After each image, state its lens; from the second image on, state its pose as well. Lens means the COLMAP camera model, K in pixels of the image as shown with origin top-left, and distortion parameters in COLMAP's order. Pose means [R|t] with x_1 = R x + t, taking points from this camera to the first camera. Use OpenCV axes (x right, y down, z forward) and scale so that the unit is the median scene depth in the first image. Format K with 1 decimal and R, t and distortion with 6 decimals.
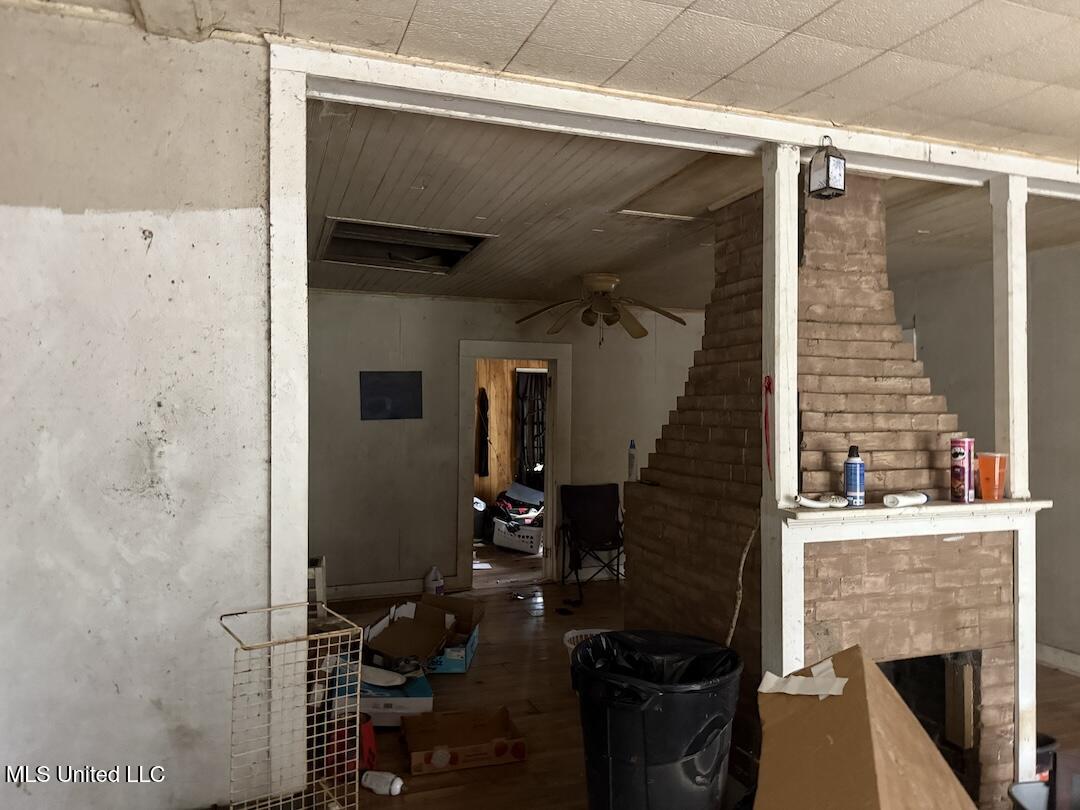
lens RADIAL K [[758.8, 0, 537.3], [0, 758.8, 402.4], [0, 0, 1]] dist [0.080497, -0.112384]
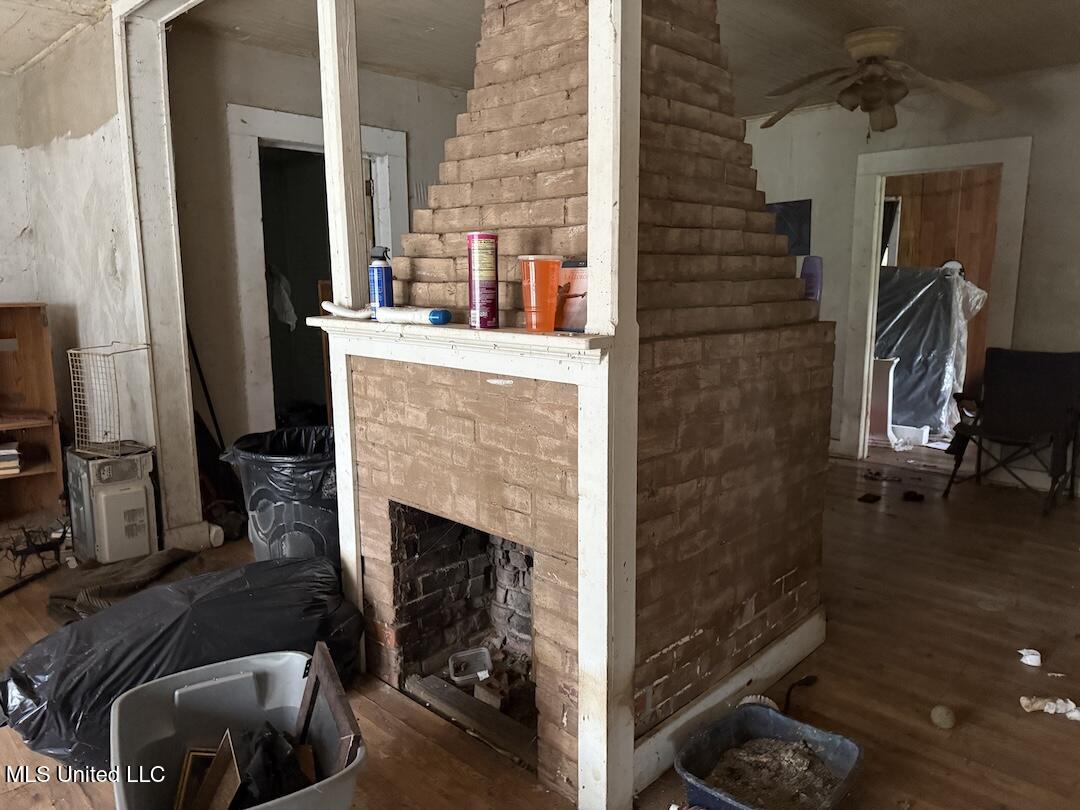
lens RADIAL K [[758.8, 0, 537.3], [0, 758.8, 402.4], [0, 0, 1]] dist [0.080497, -0.112384]
pose [[0.441679, 0.144838, -0.885405, 1.174877], [0.013928, 0.985657, 0.168186, 0.081041], [0.897065, -0.086617, 0.433327, 0.736287]]
